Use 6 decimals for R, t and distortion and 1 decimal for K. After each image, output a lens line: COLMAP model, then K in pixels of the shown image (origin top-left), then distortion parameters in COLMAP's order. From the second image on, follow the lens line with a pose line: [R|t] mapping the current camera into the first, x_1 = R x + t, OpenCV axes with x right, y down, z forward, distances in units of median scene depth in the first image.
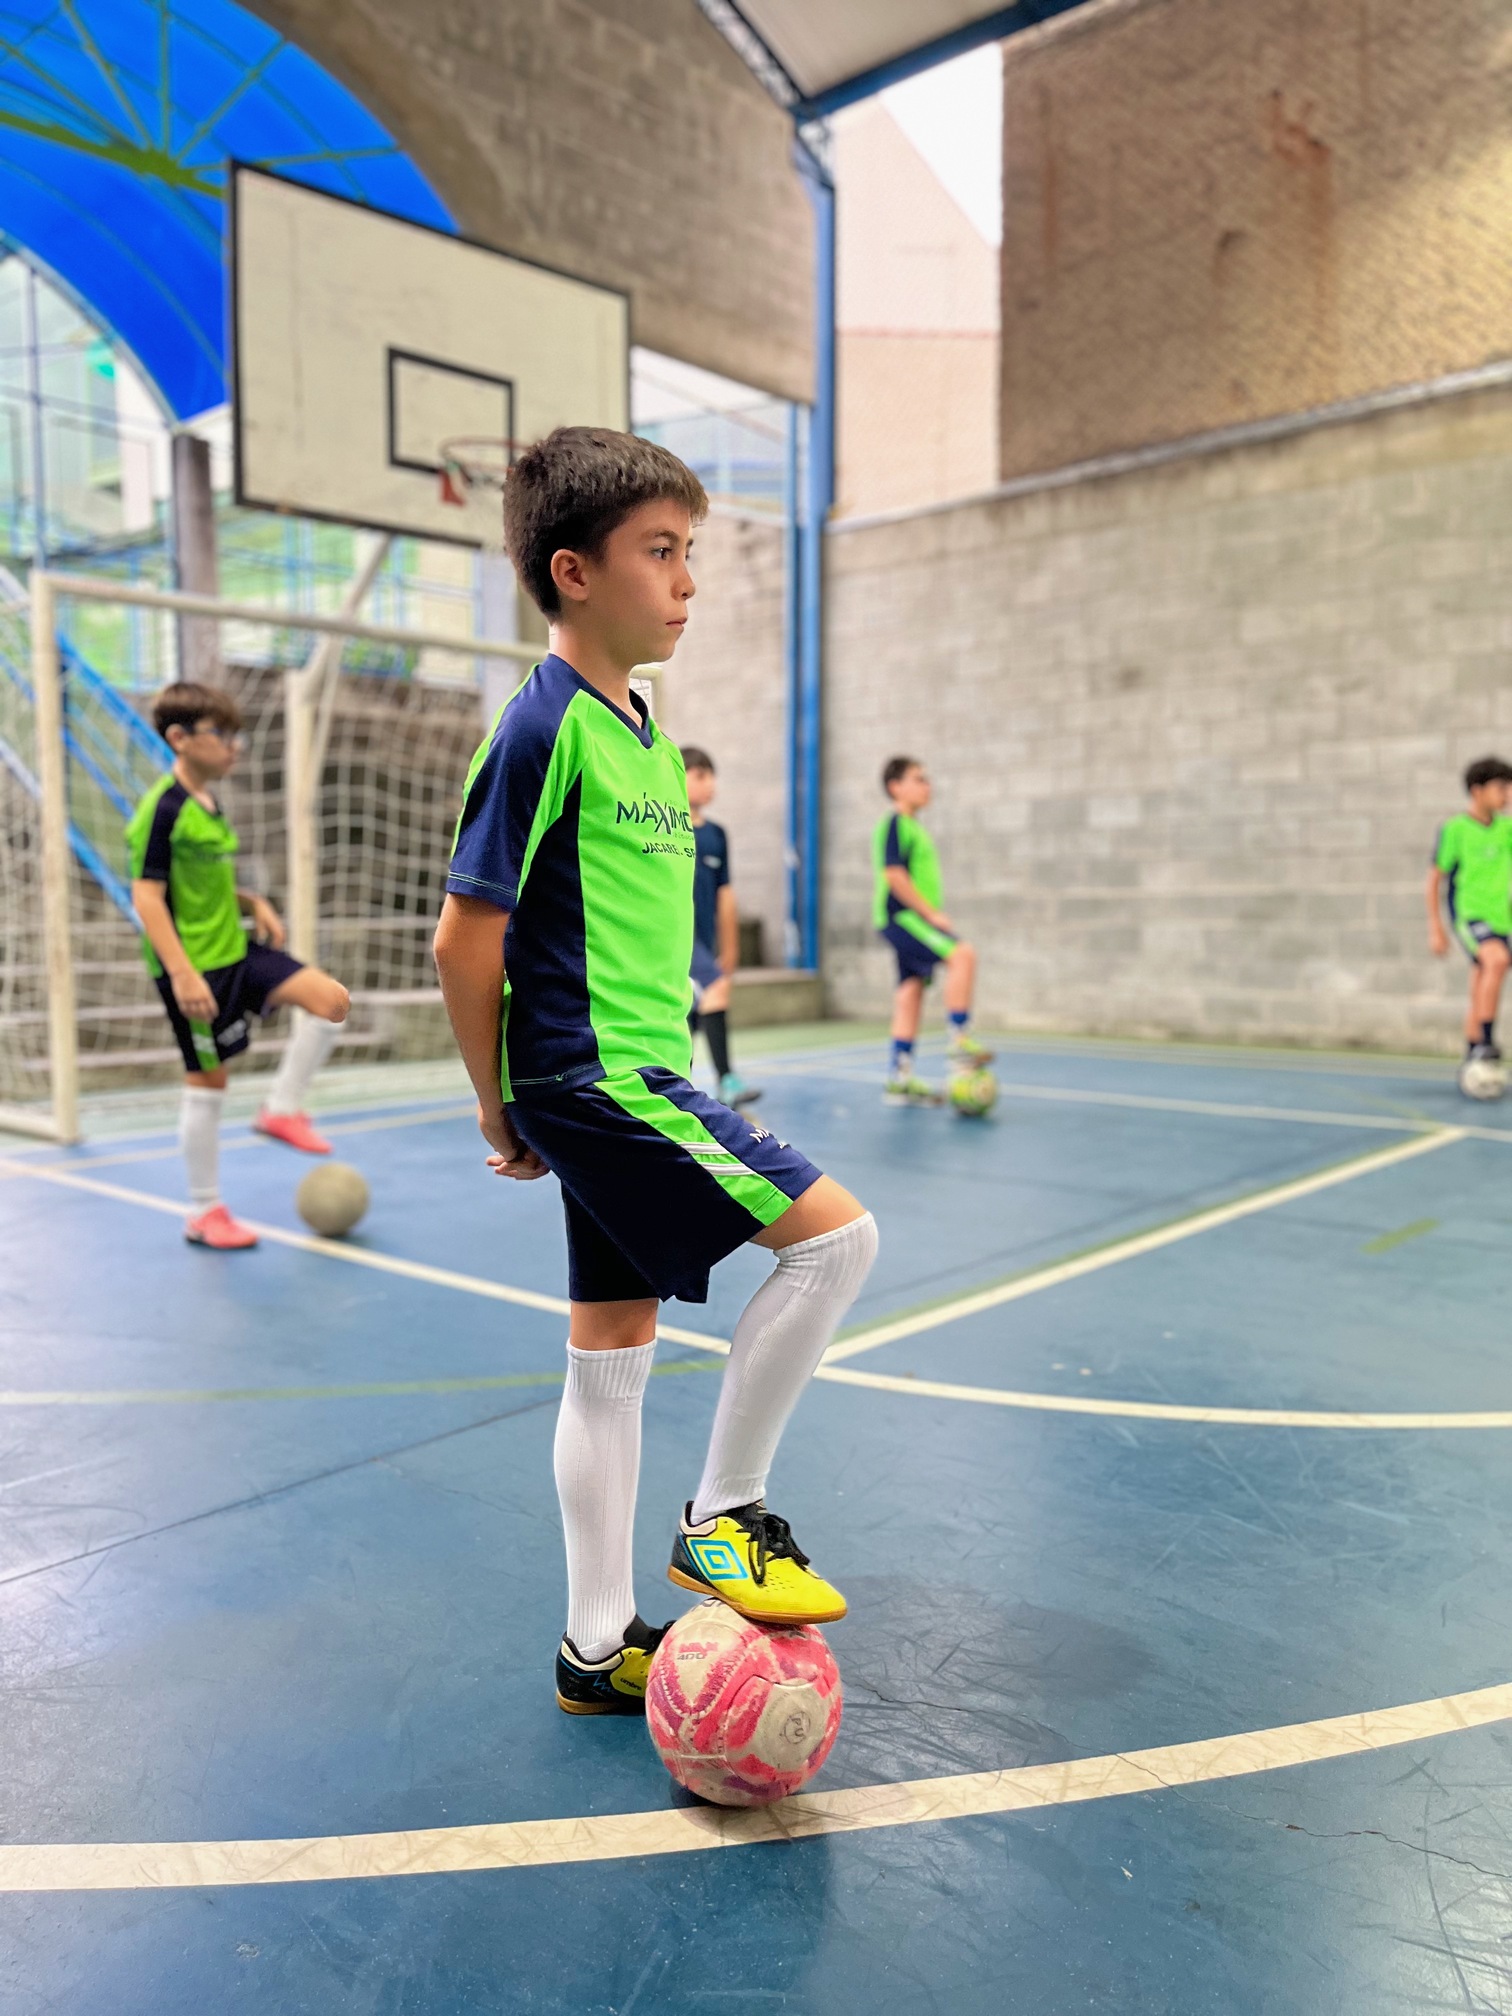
lens RADIAL K [[1532.0, 0, 747.2], [0, 1532.0, 1007.9], [0, 0, 1]] dist [0.076571, -0.112348]
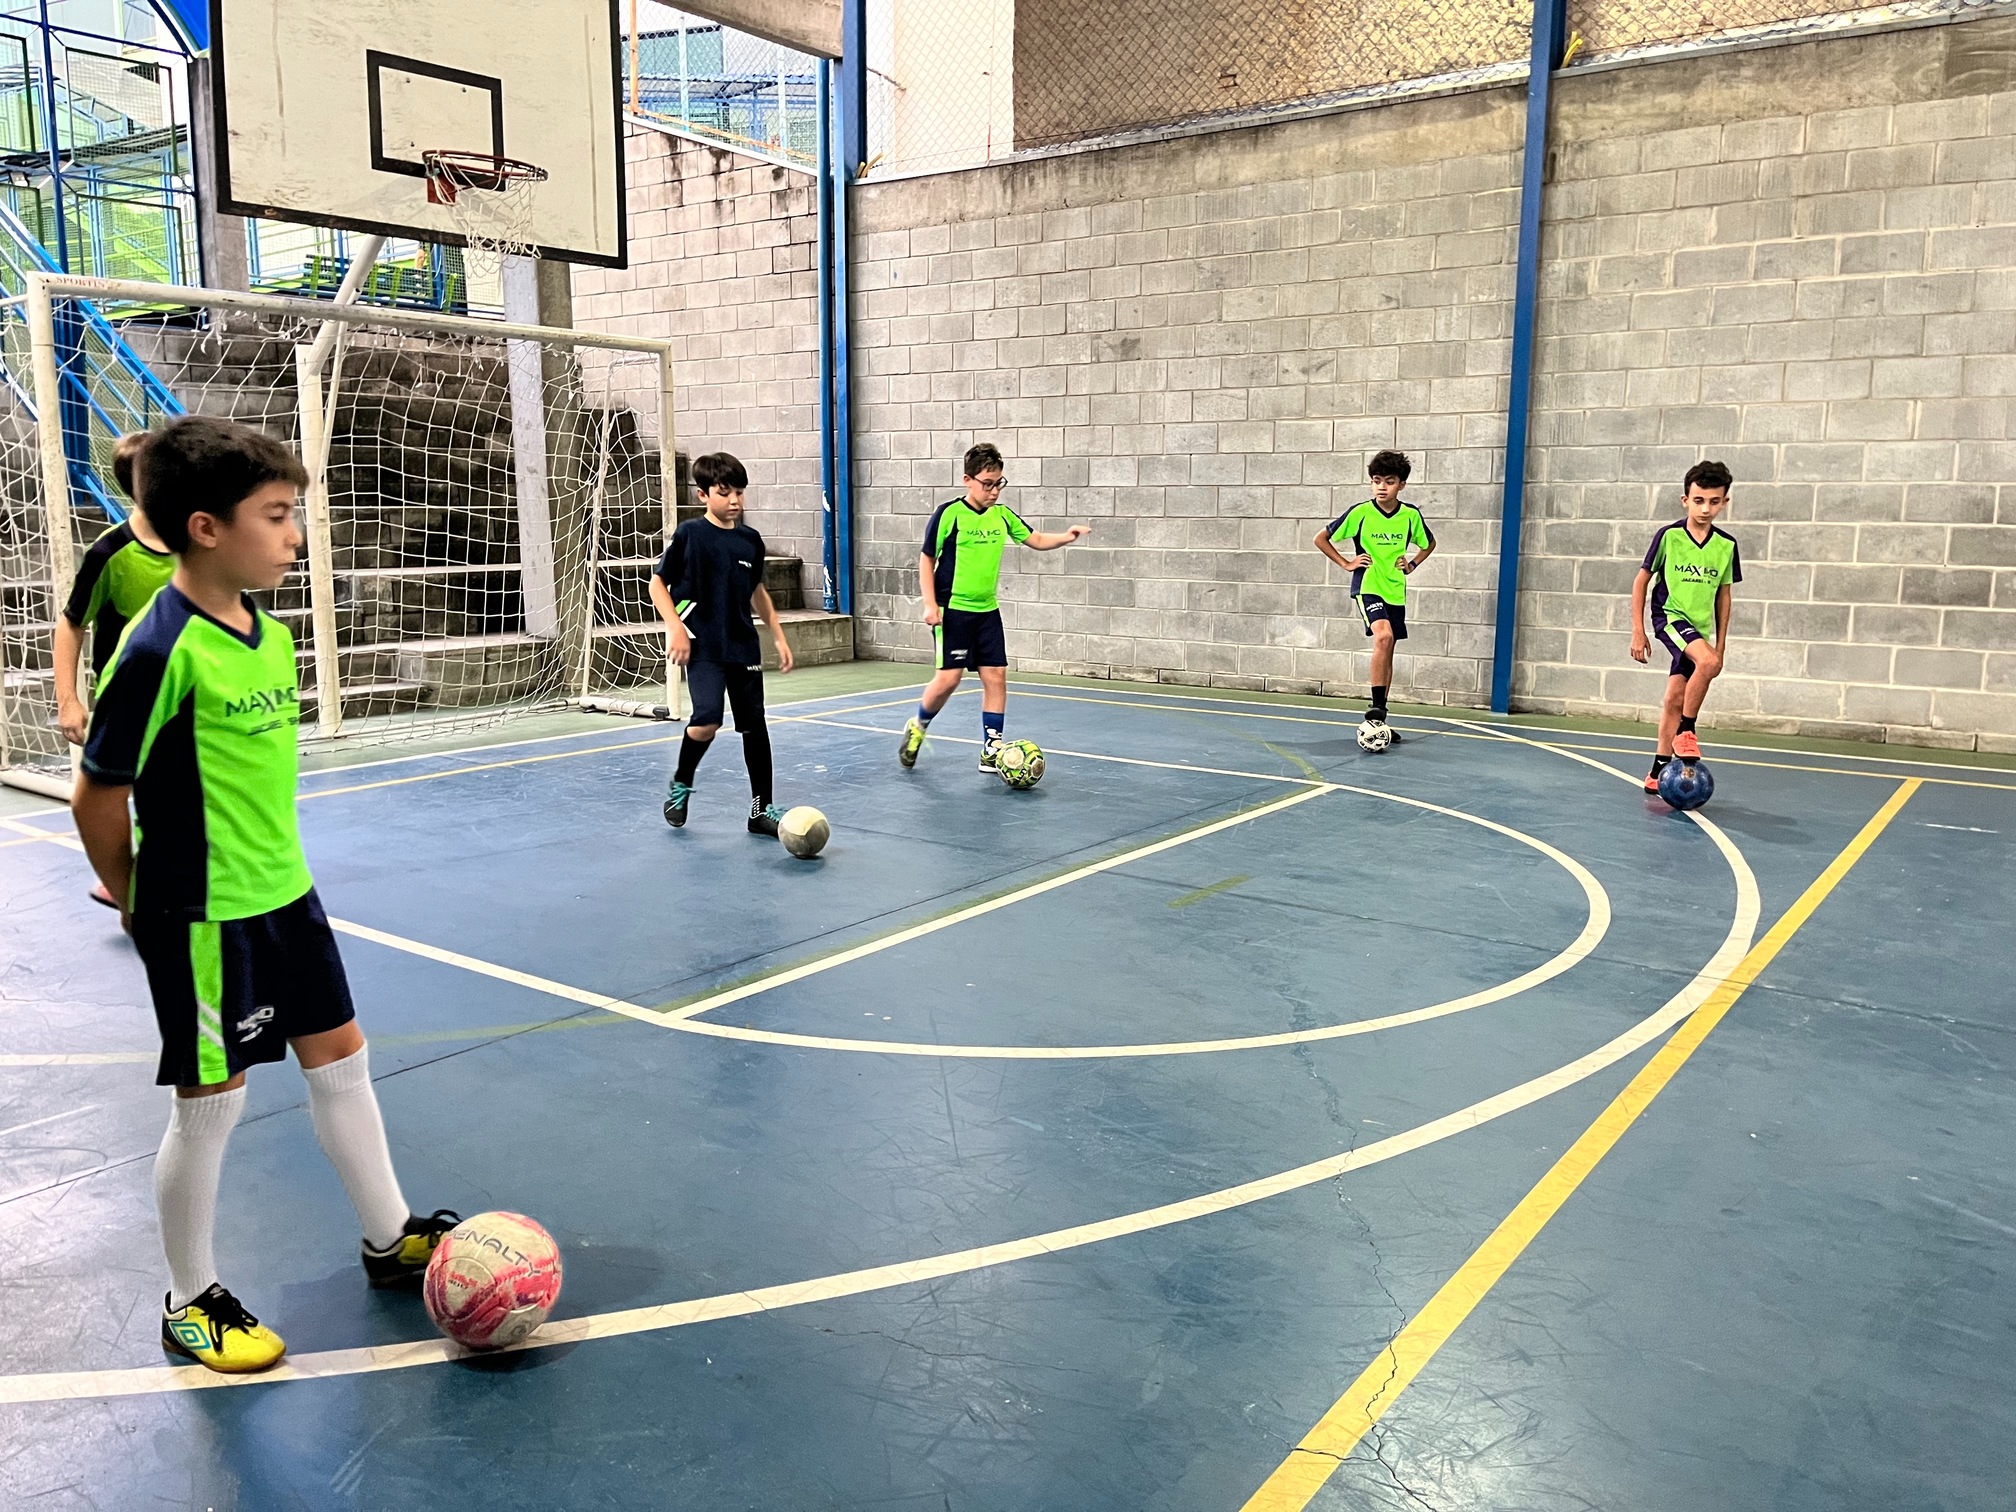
lens RADIAL K [[1532.0, 0, 1017.5], [0, 1532.0, 761.5], [0, 0, 1]] dist [0.076571, -0.112348]
pose [[0.994841, -0.004705, 0.101340, 0.065554], [-0.005616, 0.994838, 0.101318, -0.037665], [-0.101293, -0.101365, 0.989679, -0.092570]]
